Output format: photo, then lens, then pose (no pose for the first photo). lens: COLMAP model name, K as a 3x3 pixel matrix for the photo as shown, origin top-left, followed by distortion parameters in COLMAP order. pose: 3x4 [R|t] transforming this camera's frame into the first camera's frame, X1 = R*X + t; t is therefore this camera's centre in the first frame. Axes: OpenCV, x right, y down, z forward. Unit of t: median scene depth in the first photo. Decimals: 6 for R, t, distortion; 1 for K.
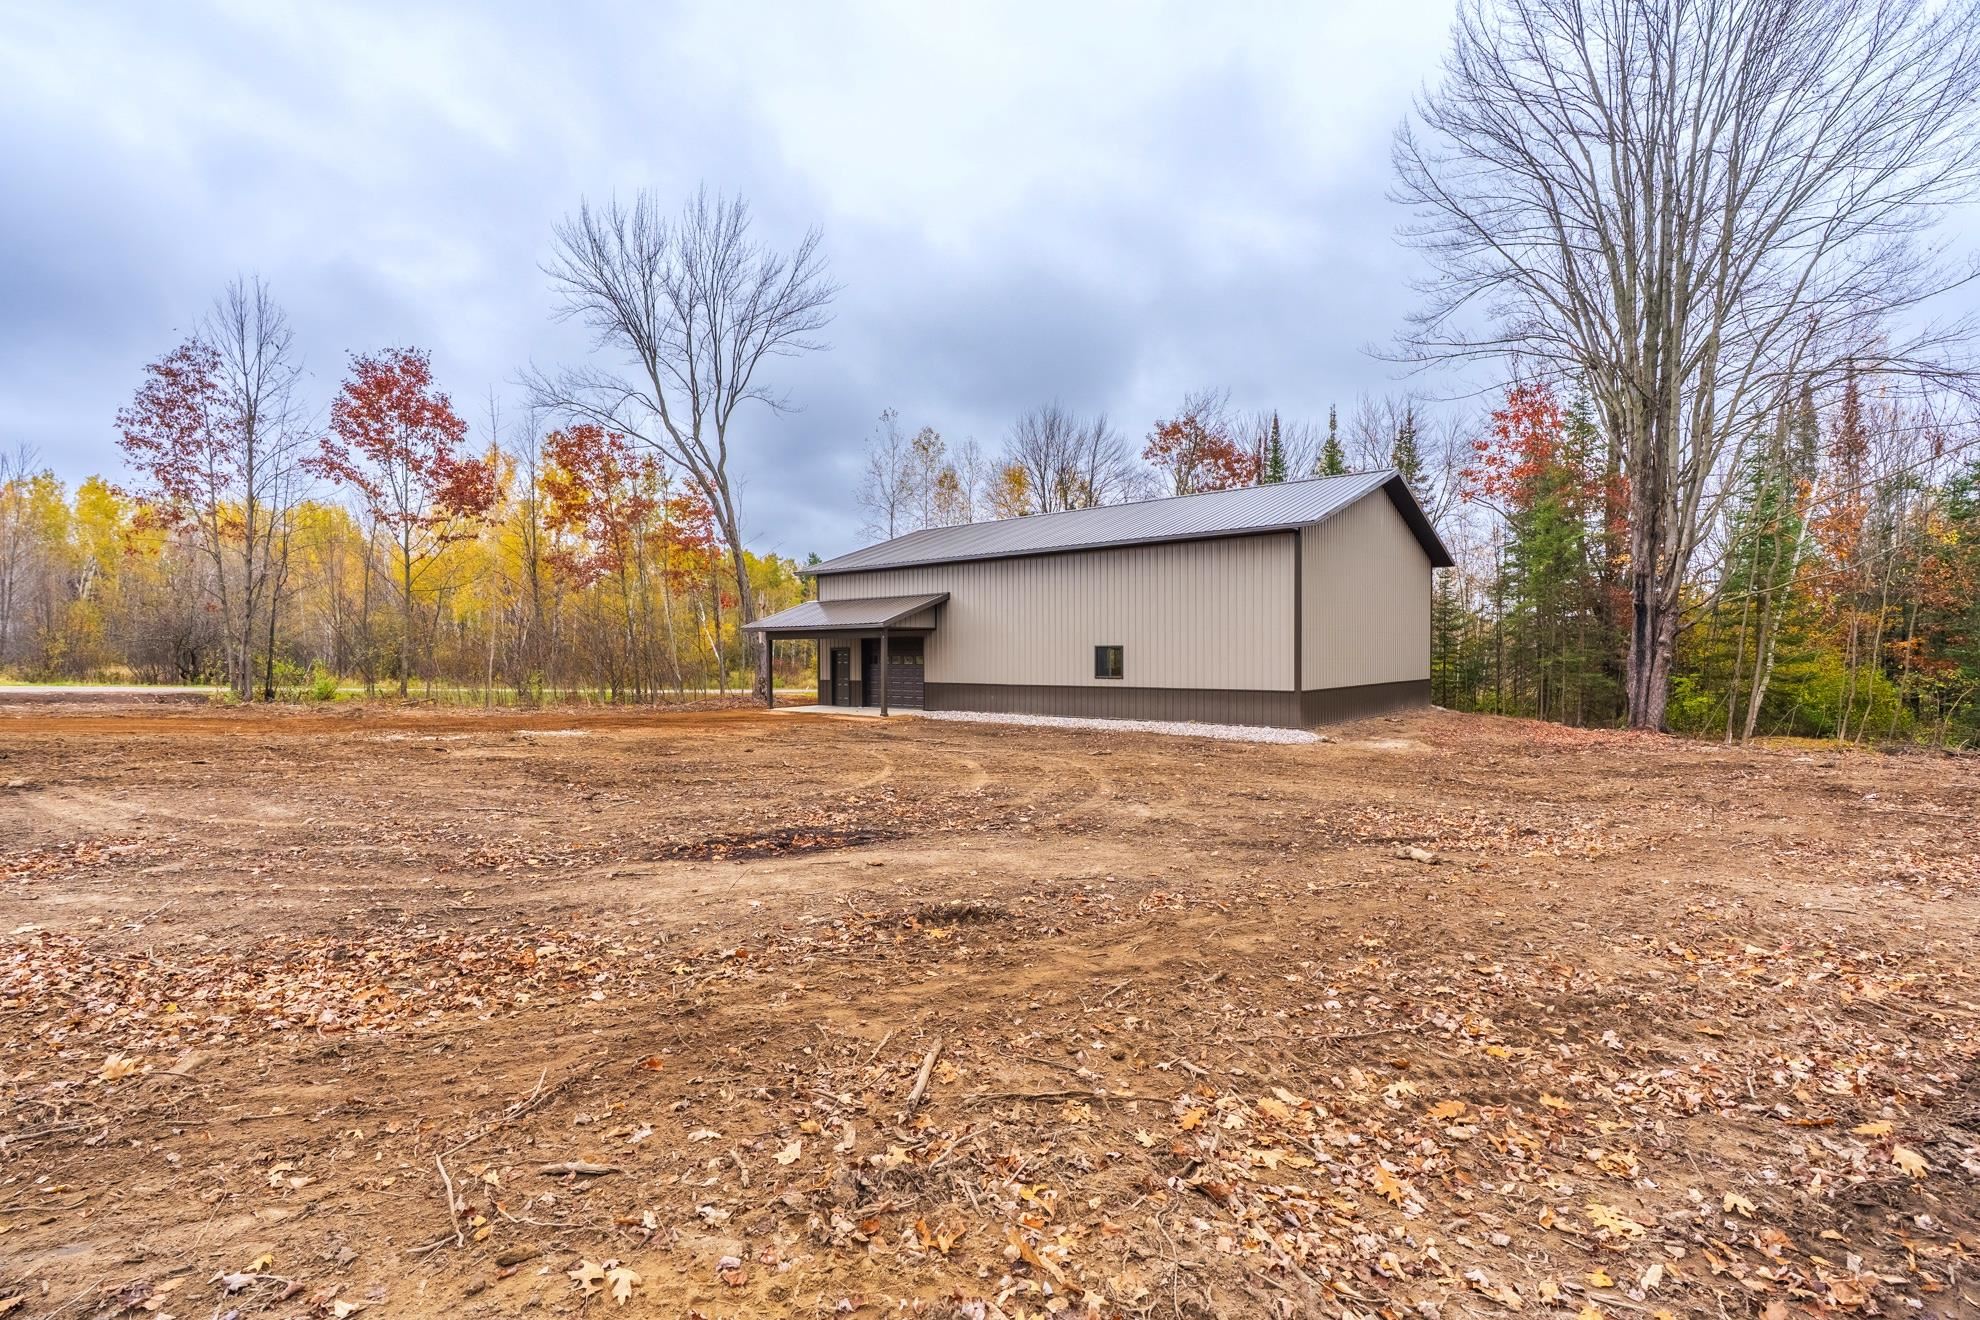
lens RADIAL K [[905.3, 0, 995.2], [0, 905.3, 645.0], [0, 0, 1]] dist [-0.012606, -0.000454]
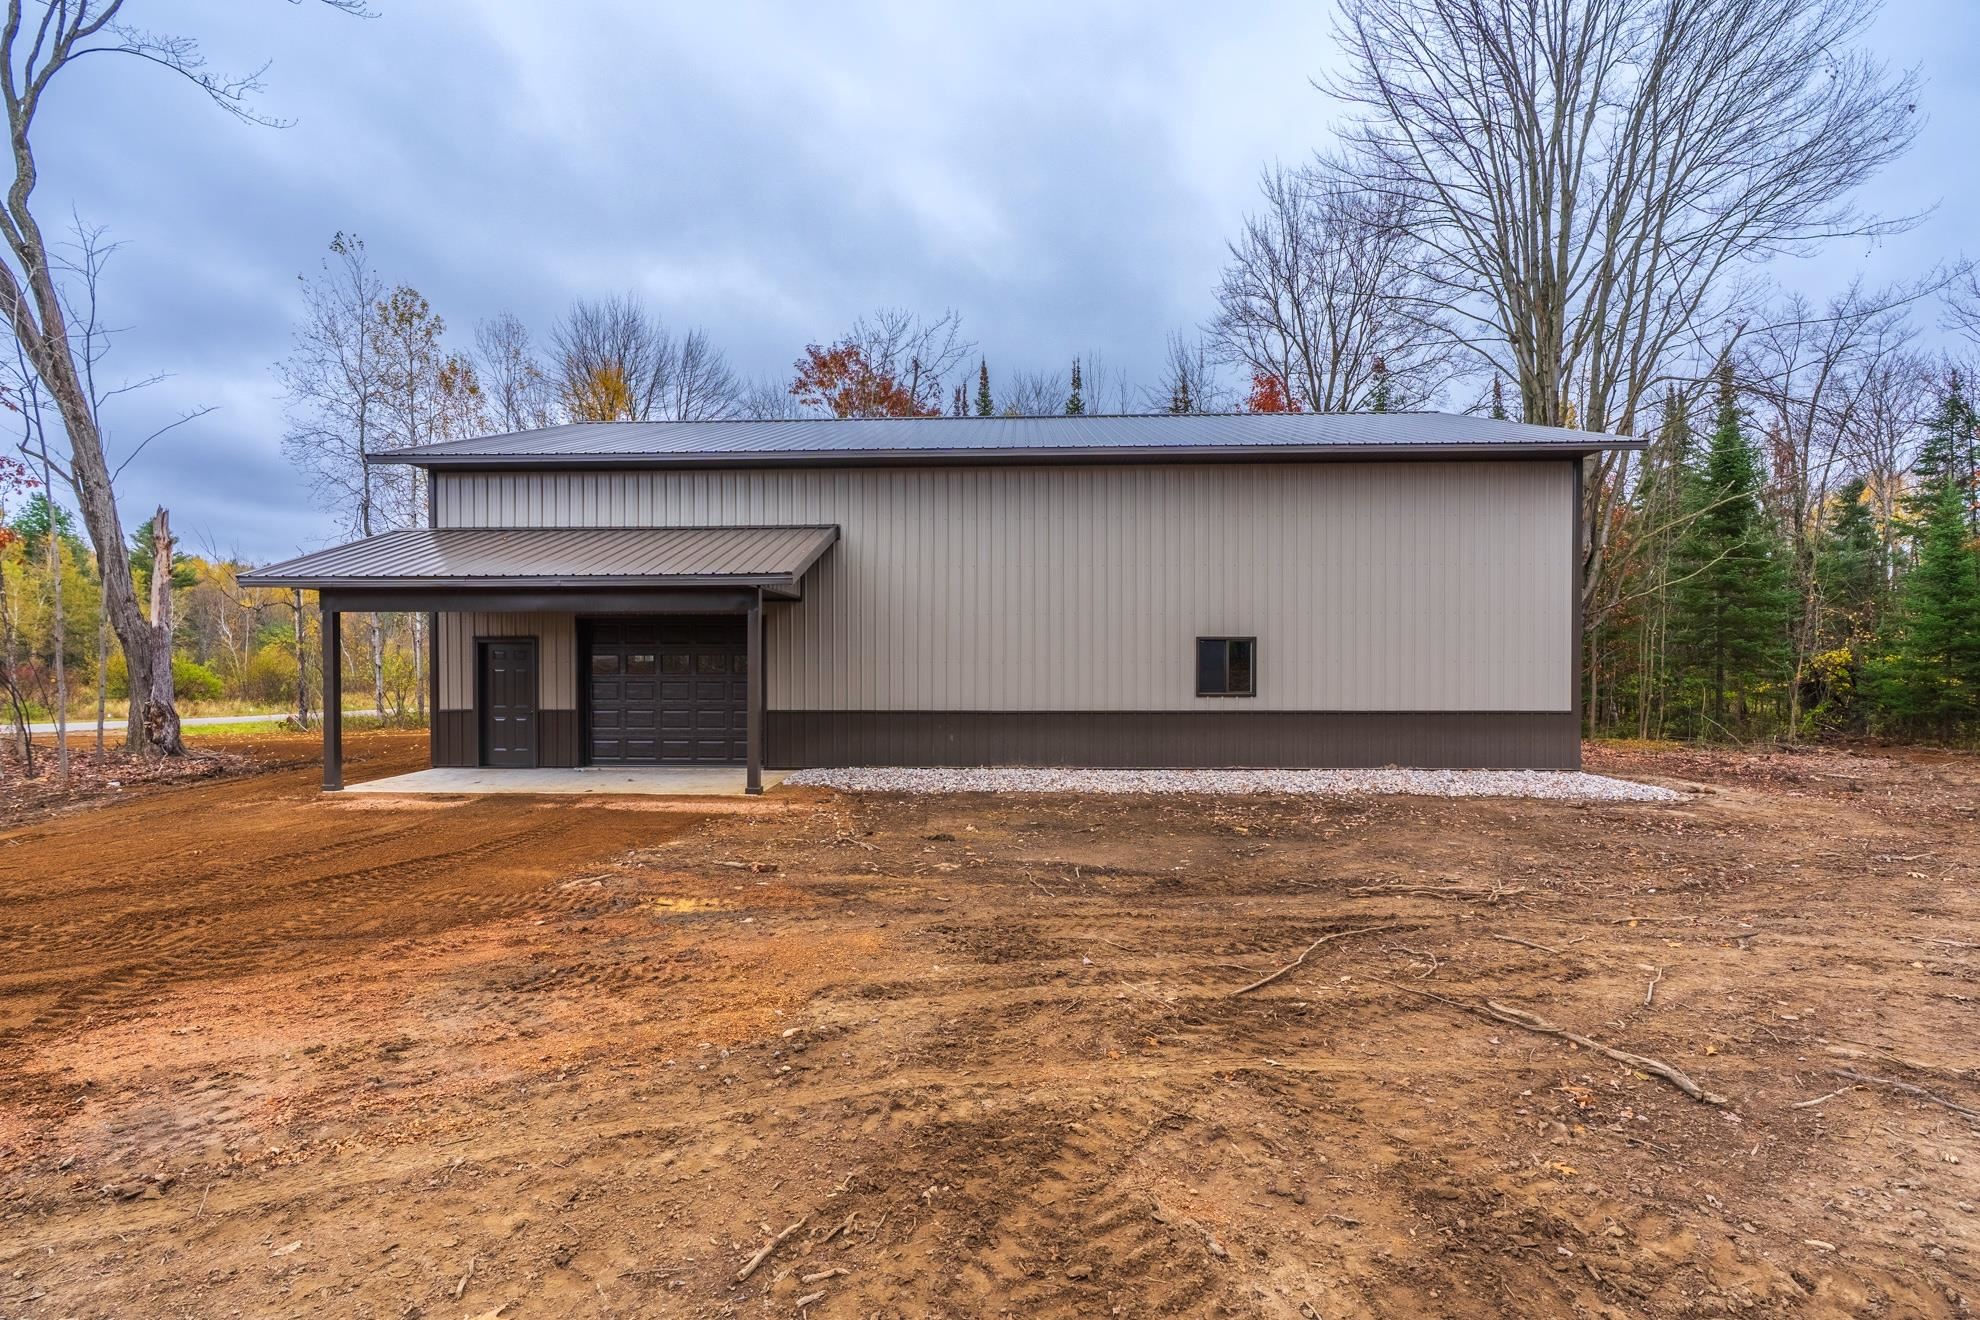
lens RADIAL K [[905.3, 0, 988.9], [0, 905.3, 654.7], [0, 0, 1]] dist [-0.012606, -0.000454]
pose [[0.788185, 0.007432, 0.615393, -0.266598], [-0.009606, 0.999954, 0.000227, 0.010873], [-0.615363, -0.006091, 0.788220, 0.531064]]
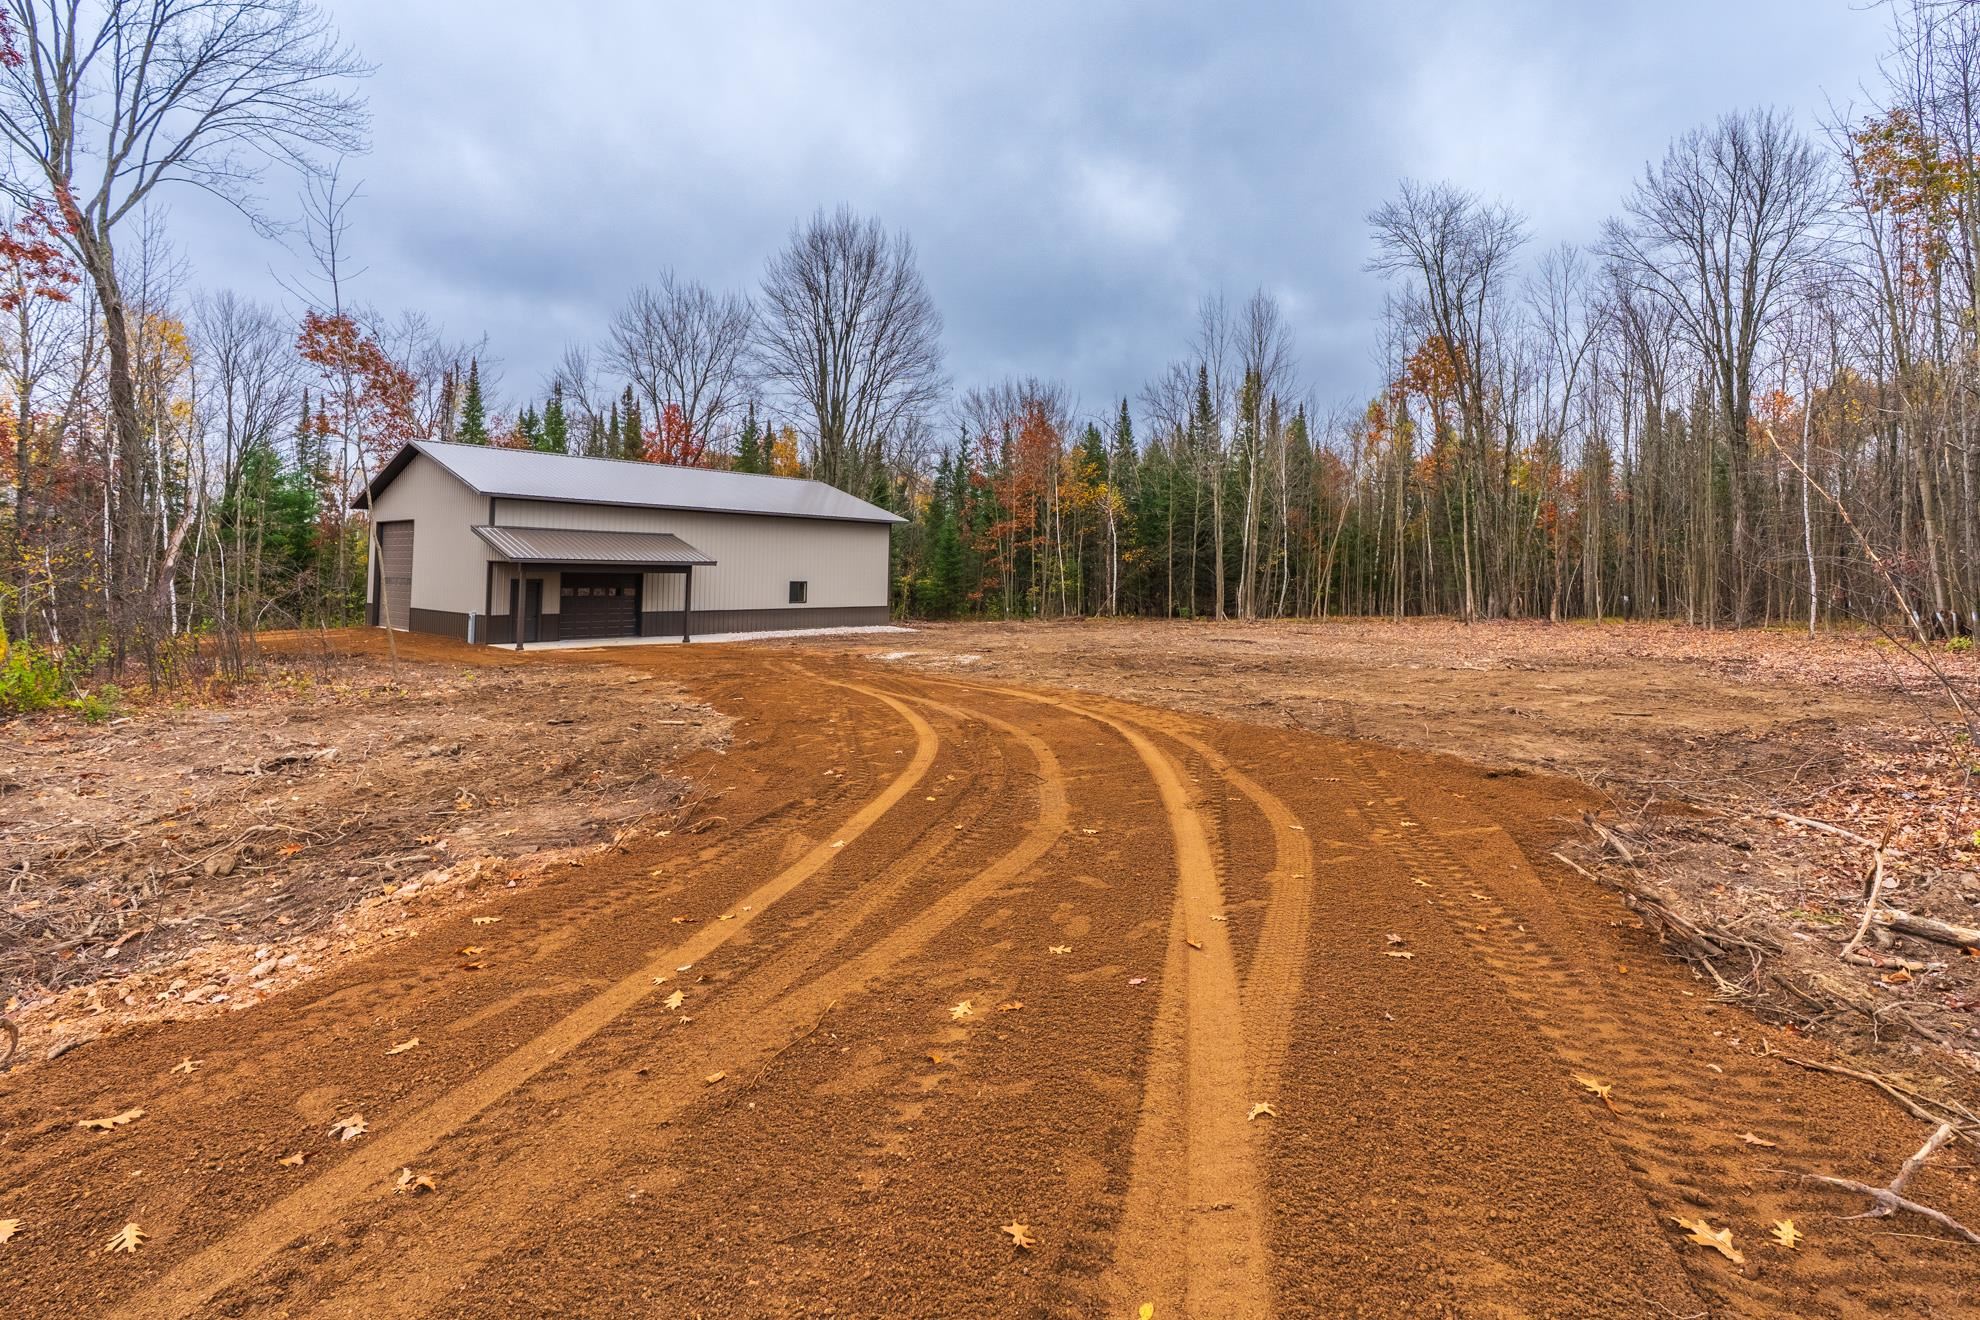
lens RADIAL K [[905.3, 0, 994.0], [0, 905.3, 544.8], [0, 0, 1]] dist [-0.012606, -0.000454]
pose [[-0.013002, 0.033389, 0.999358, -1.137065], [-0.029161, 0.999005, -0.033757, -0.014767], [-0.999490, -0.029581, -0.012015, 0.561700]]
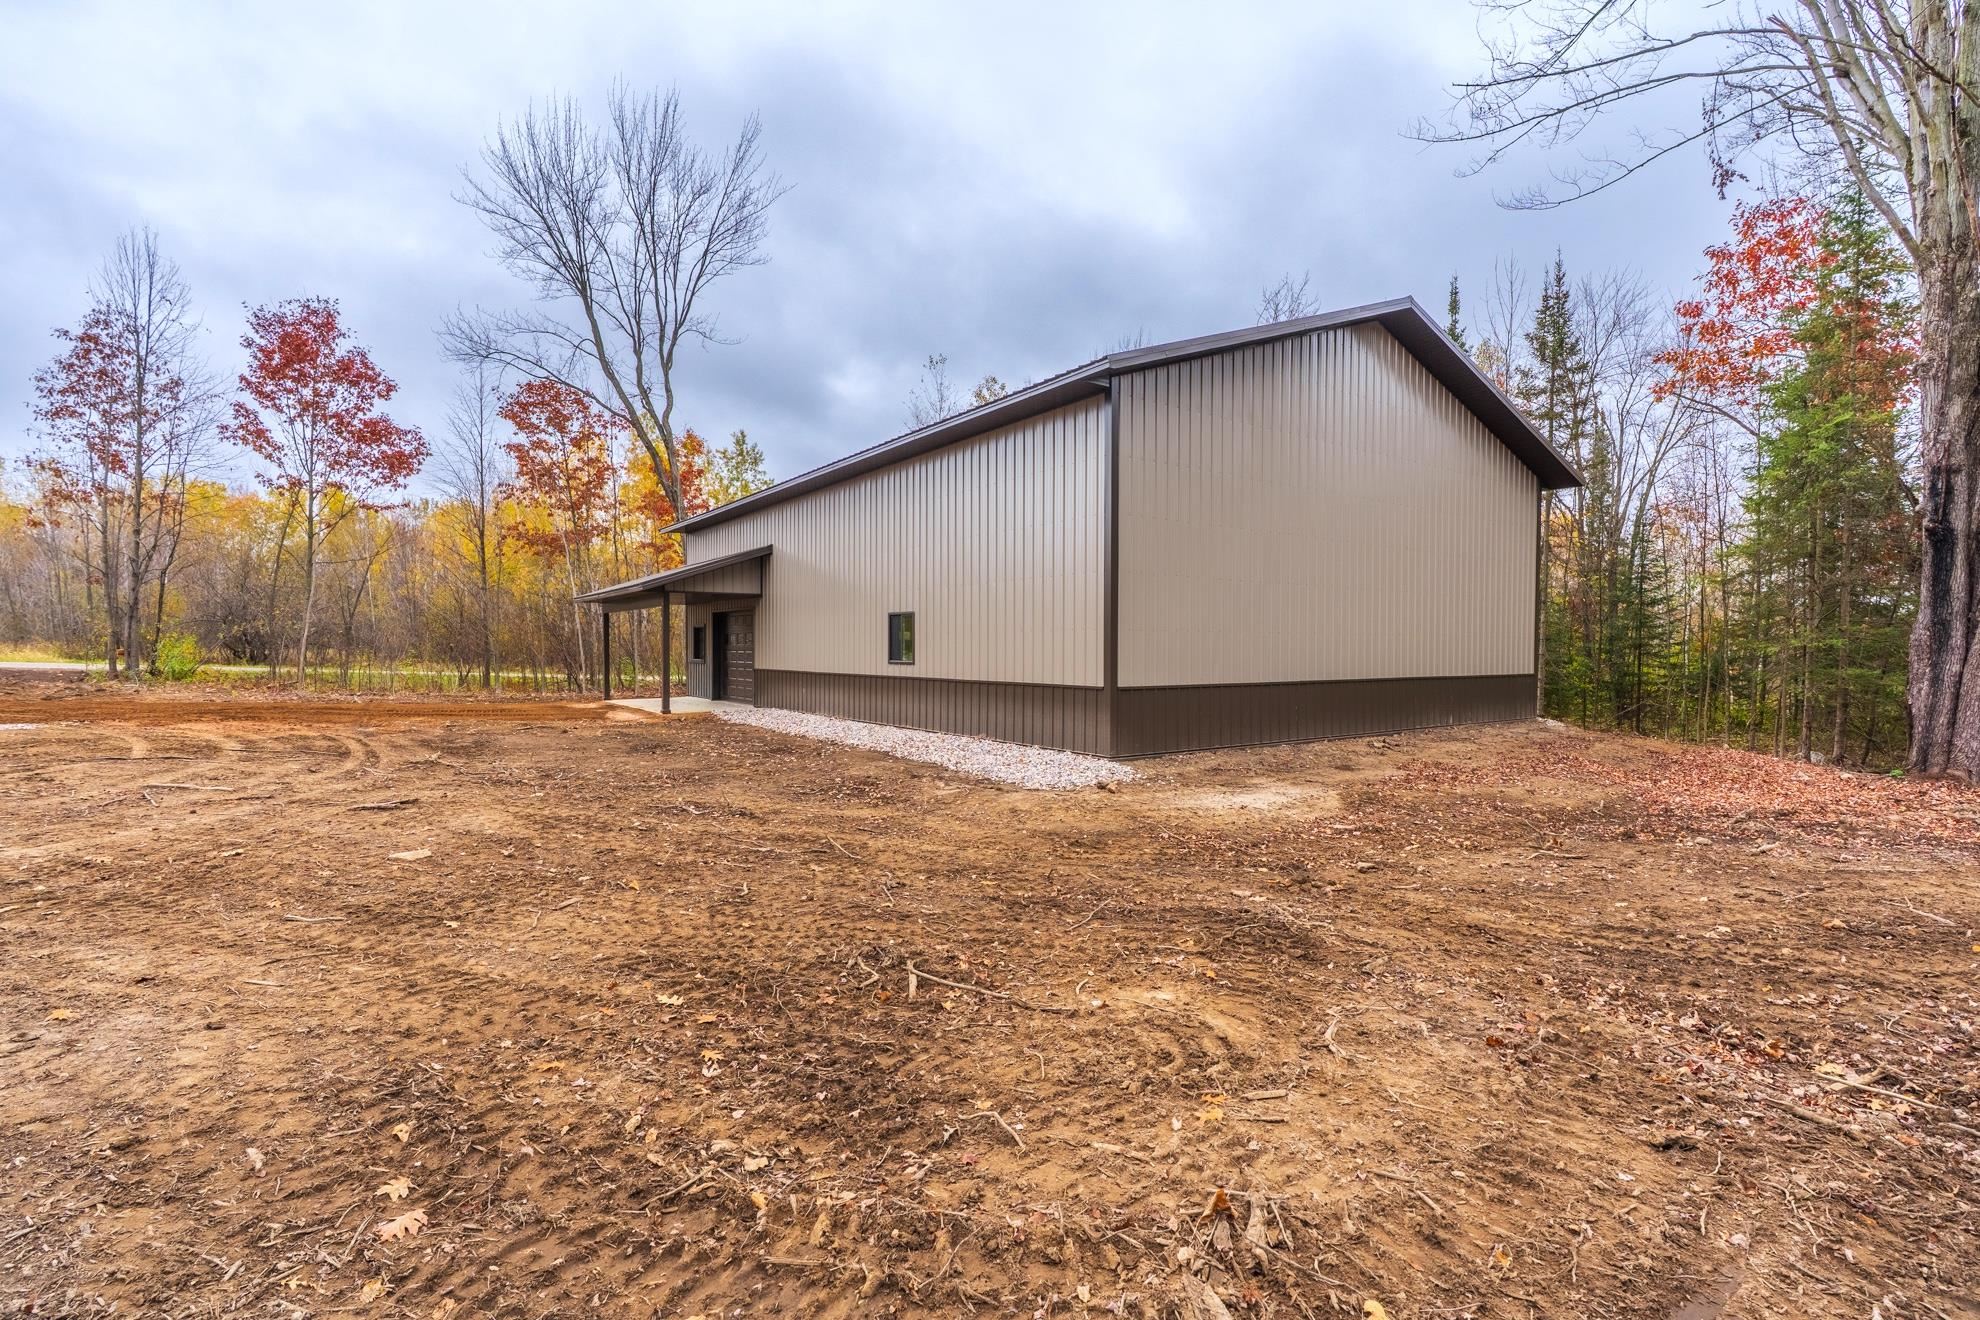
lens RADIAL K [[905.3, 0, 974.2], [0, 905.3, 655.6], [0, 0, 1]] dist [-0.012606, -0.000454]
pose [[0.964559, 0.010133, -0.263672, 0.280054], [-0.004965, 0.999782, 0.020260, 0.015059], [0.263820, -0.018233, 0.964400, 0.321440]]
